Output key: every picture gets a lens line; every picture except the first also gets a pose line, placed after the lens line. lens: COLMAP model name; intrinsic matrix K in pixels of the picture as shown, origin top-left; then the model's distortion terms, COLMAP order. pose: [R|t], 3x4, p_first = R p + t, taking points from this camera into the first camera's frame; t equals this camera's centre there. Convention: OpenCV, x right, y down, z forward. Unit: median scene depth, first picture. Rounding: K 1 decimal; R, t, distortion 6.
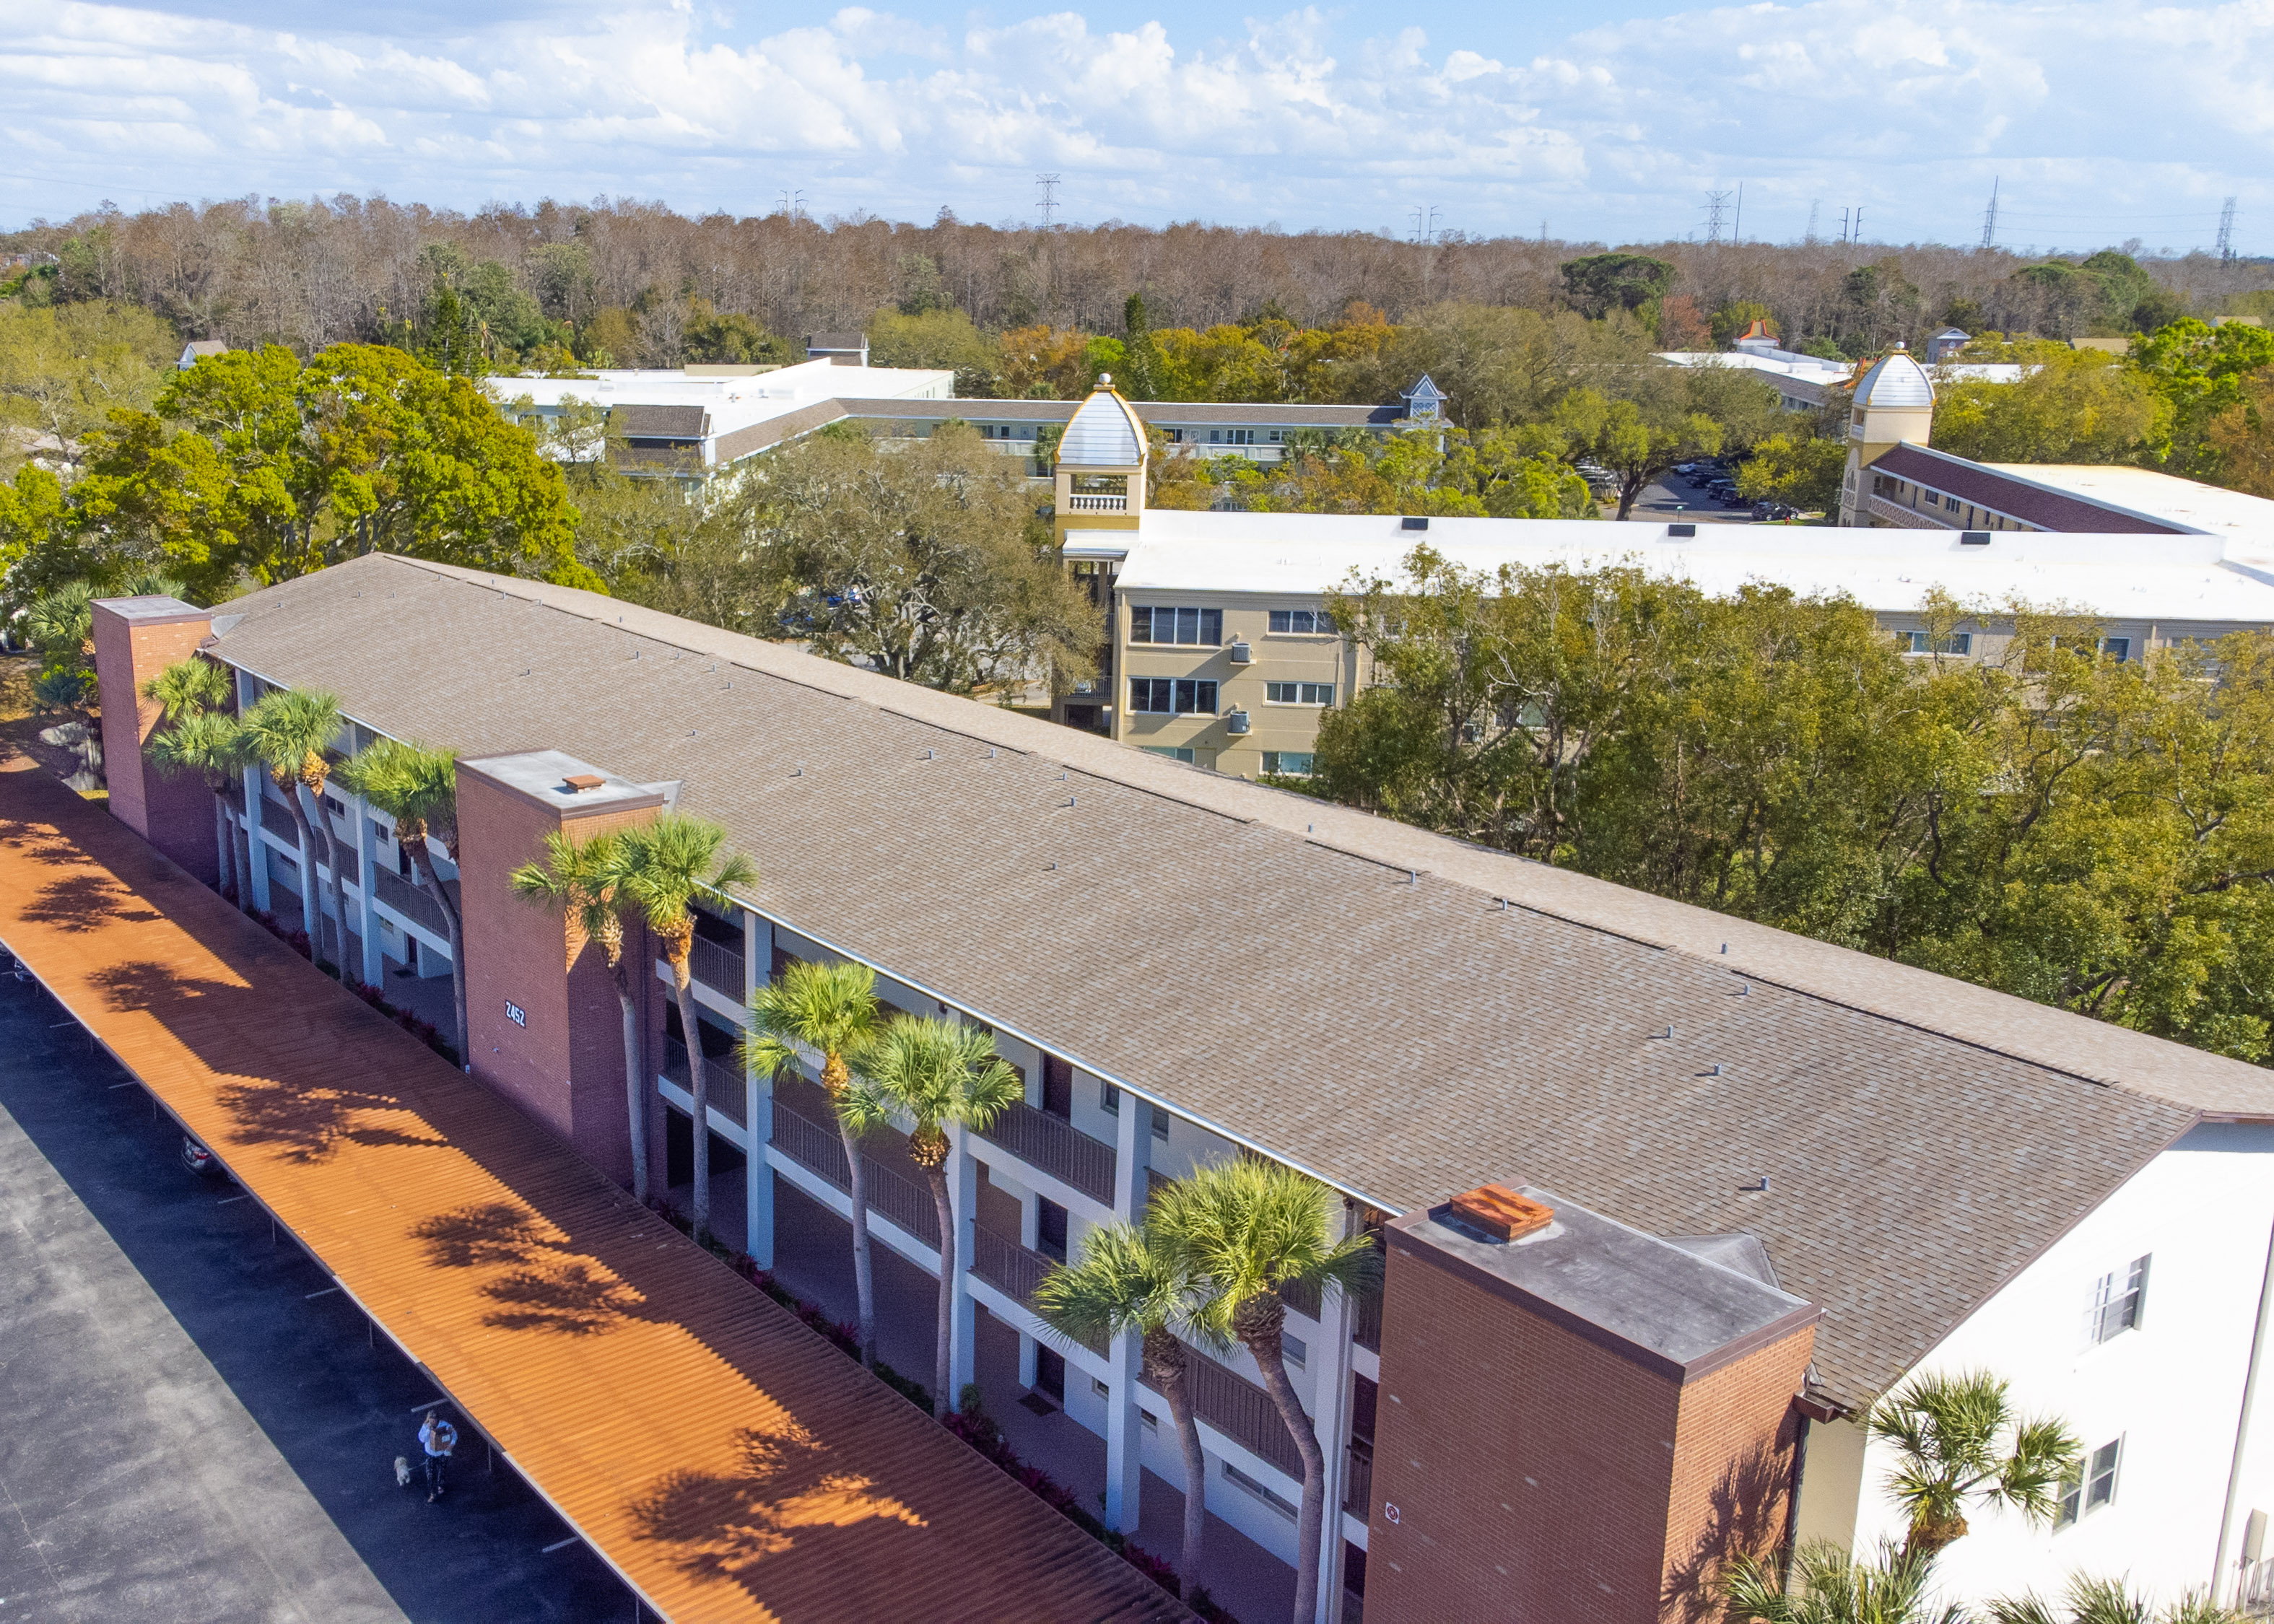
lens RADIAL K [[2176.3, 0, 951.4], [0, 2176.3, 788.0], [0, 0, 1]] dist [0.037620, -0.018053]
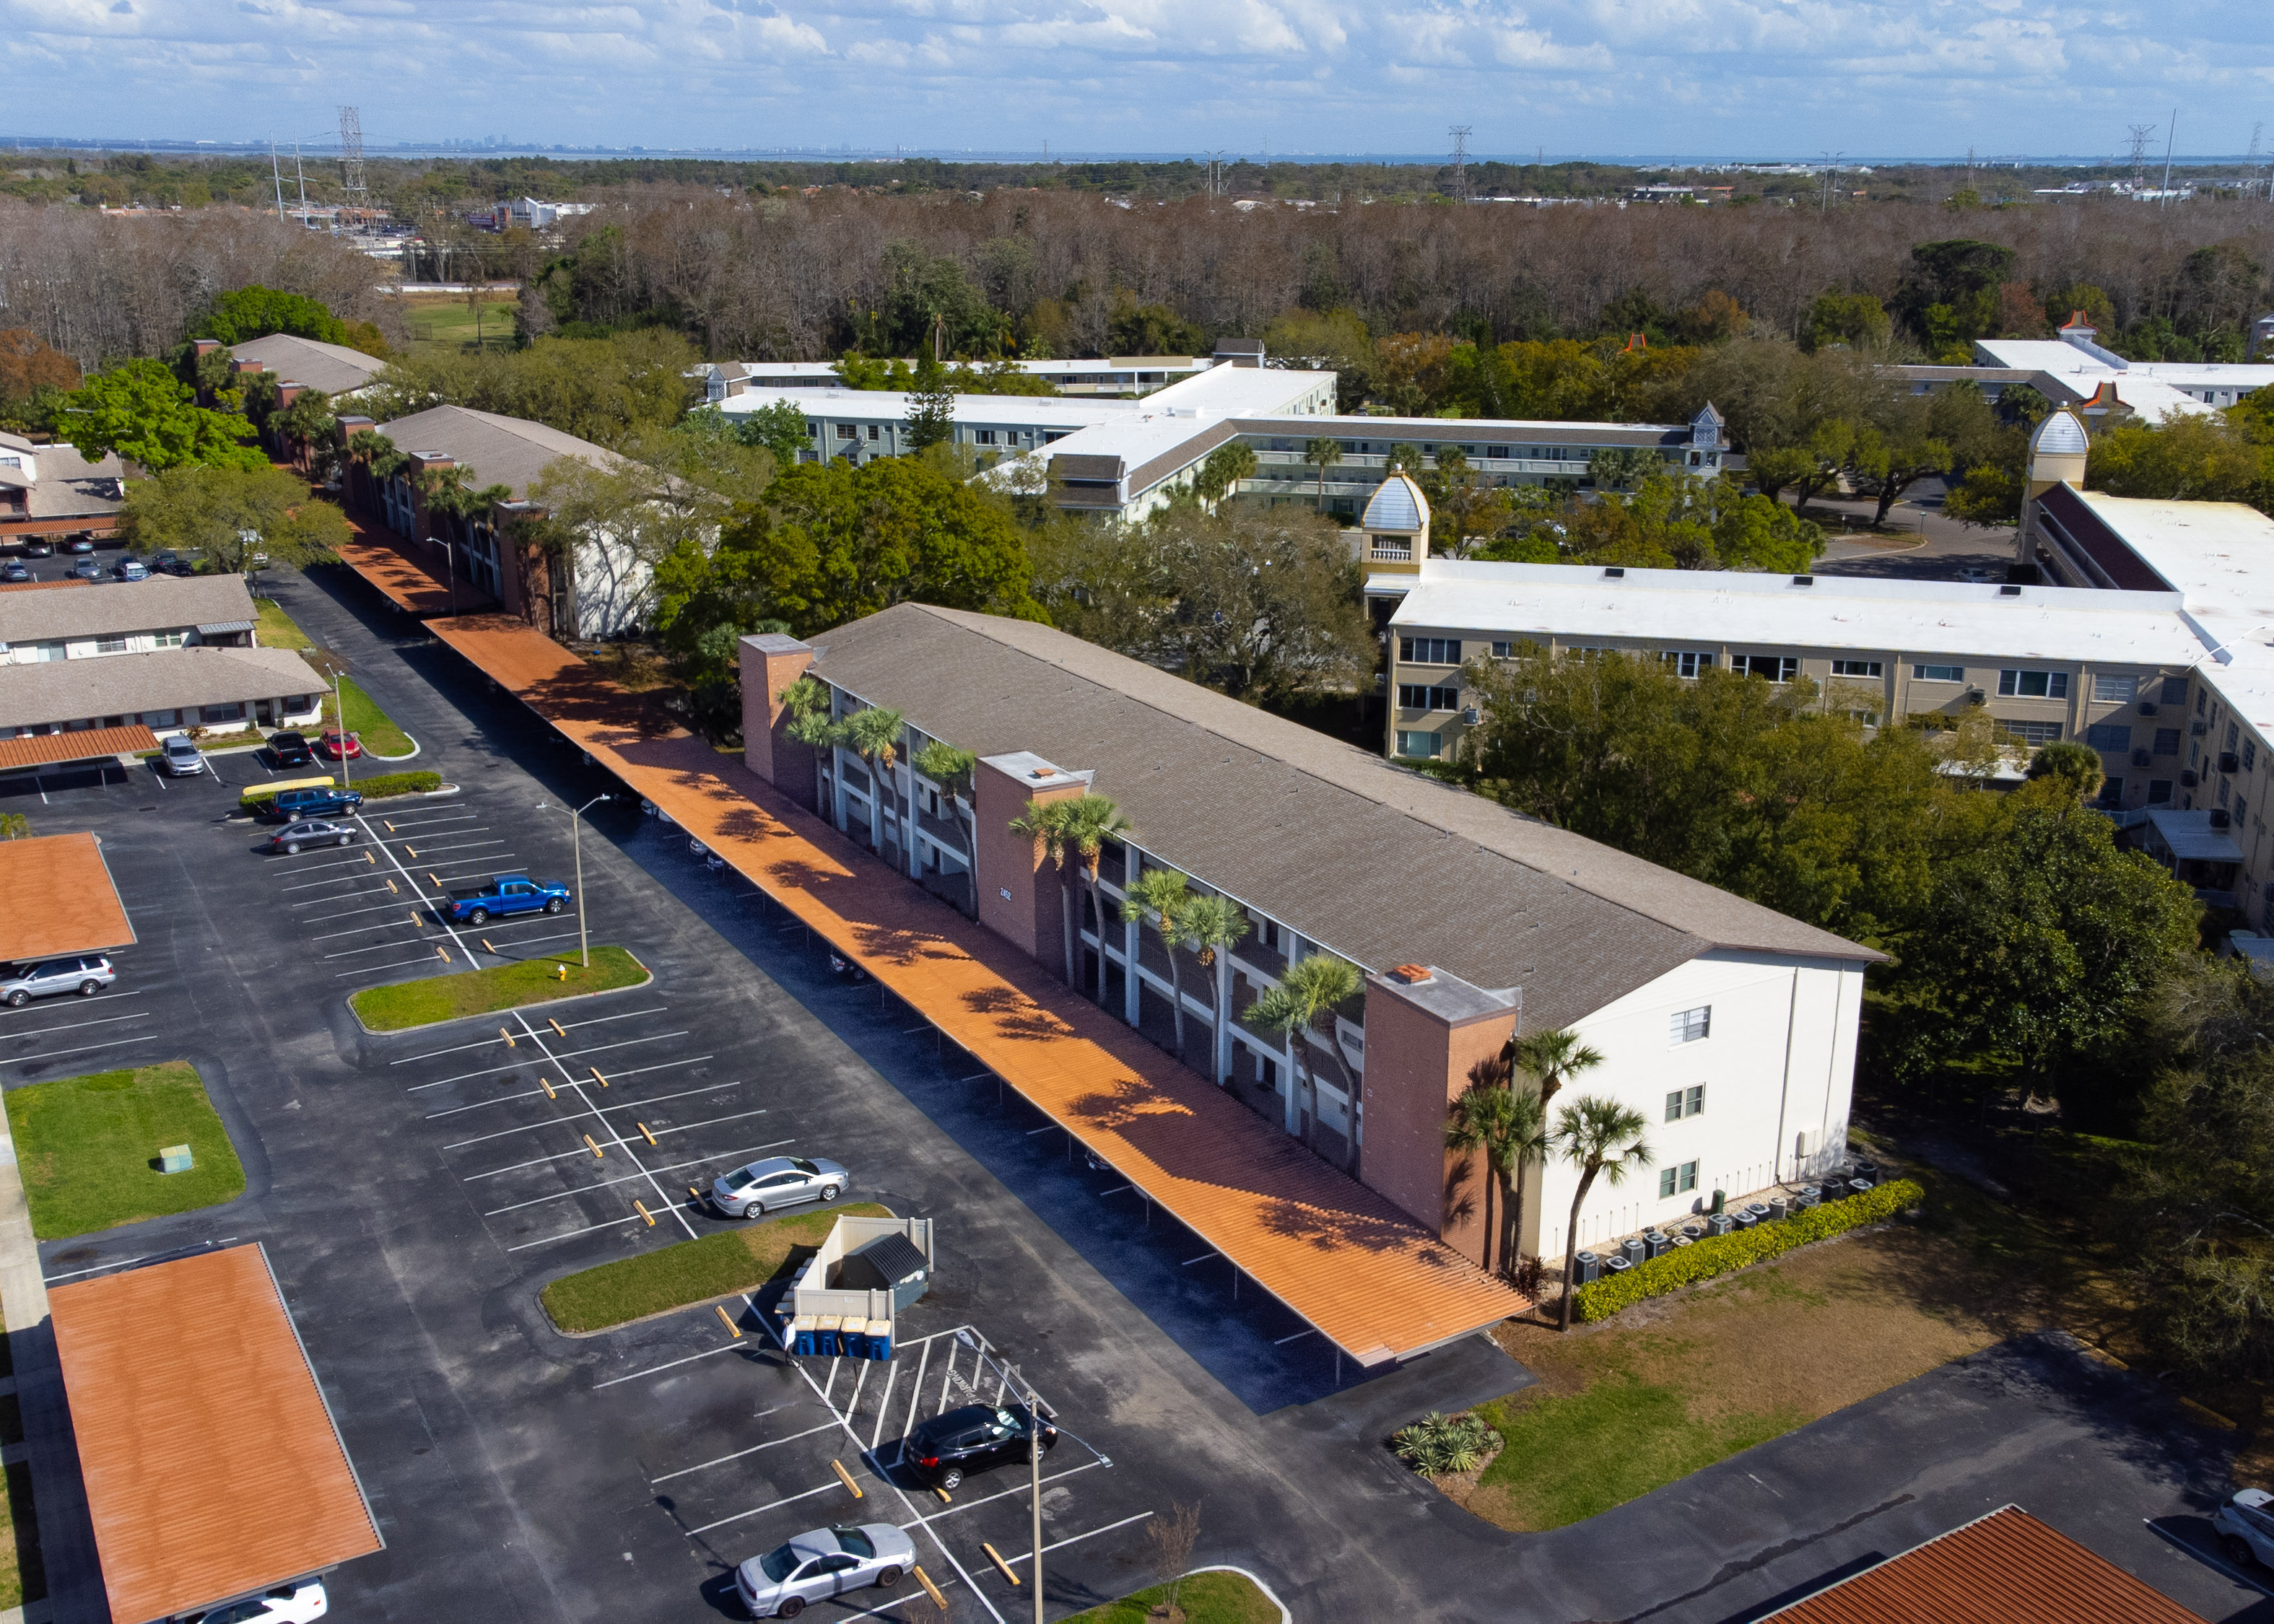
lens RADIAL K [[2157.5, 0, 1137.3], [0, 2157.5, 820.6], [0, 0, 1]] dist [0.043112, -0.006106]
pose [[0.994040, 0.020825, -0.107007, 0.093718], [-0.014889, 0.998321, 0.055980, -0.055414], [0.107994, -0.054053, 0.992681, -0.707271]]
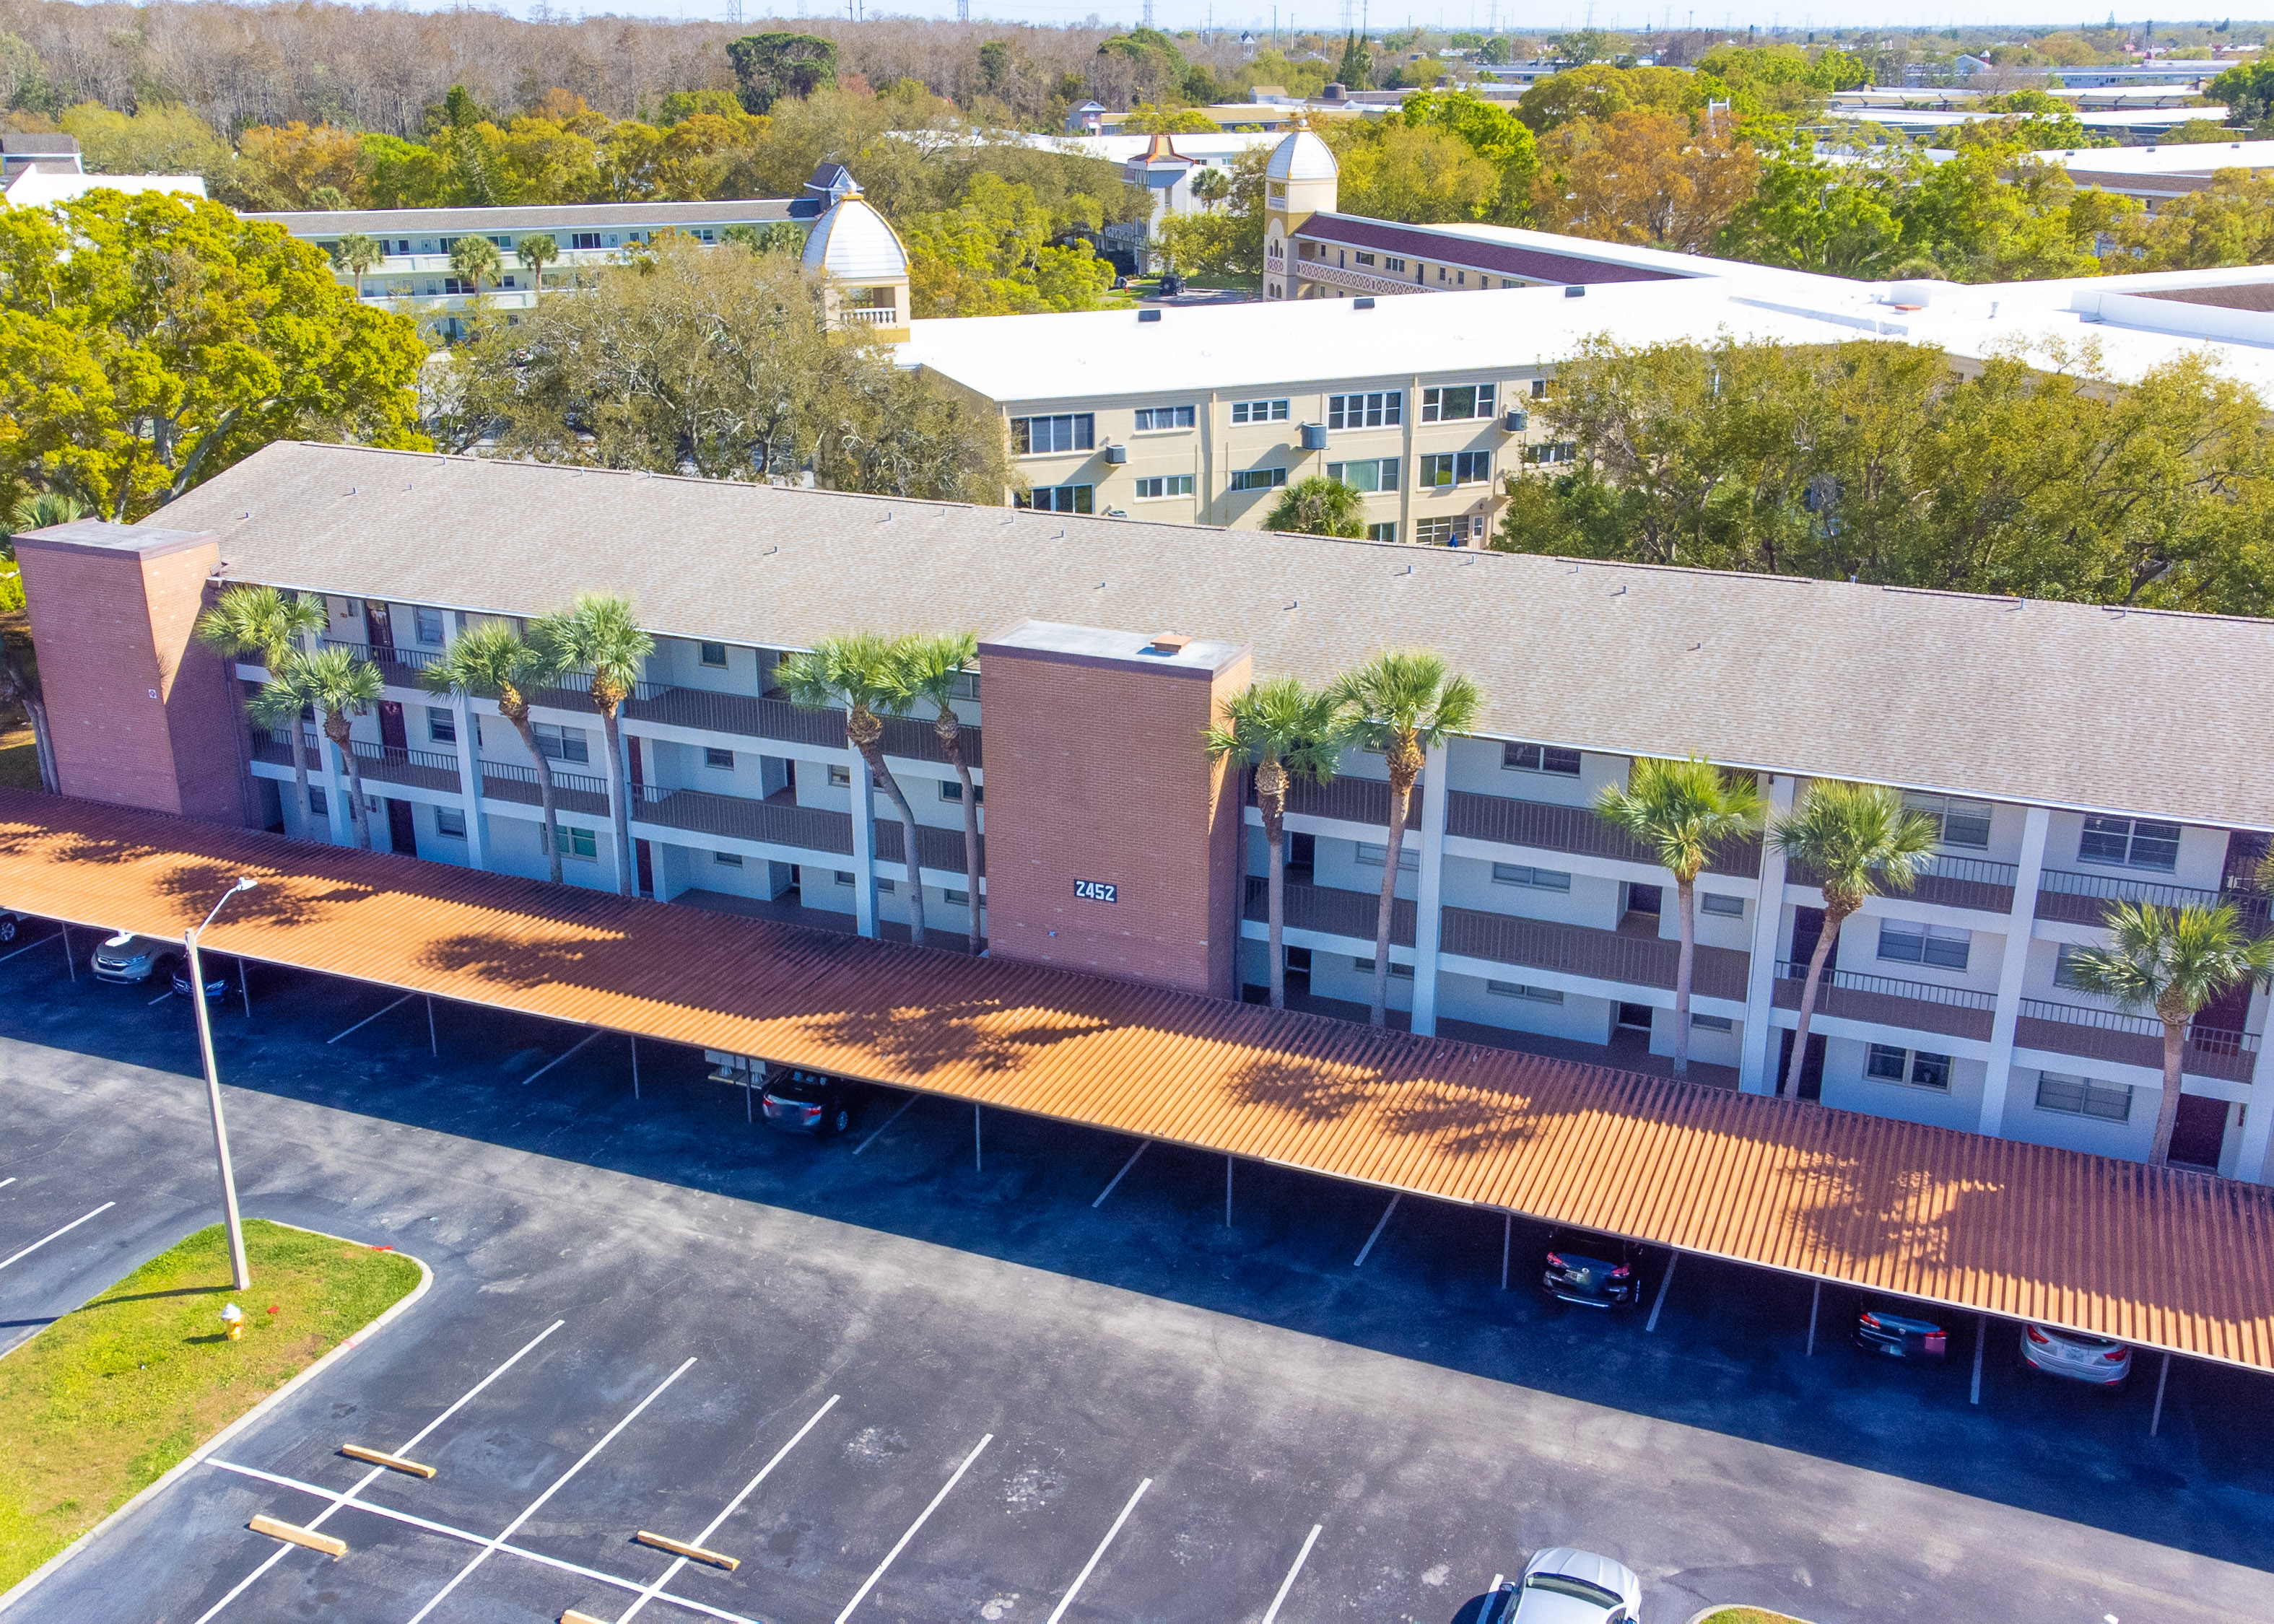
lens RADIAL K [[2157.5, 0, 1137.3], [0, 2157.5, 820.6], [0, 0, 1]] dist [0.043112, -0.006106]
pose [[0.860922, -0.187672, 0.472856, -0.544587], [0.133966, 0.980297, 0.145161, -0.055672], [-0.490782, -0.061626, 0.869100, 0.125402]]
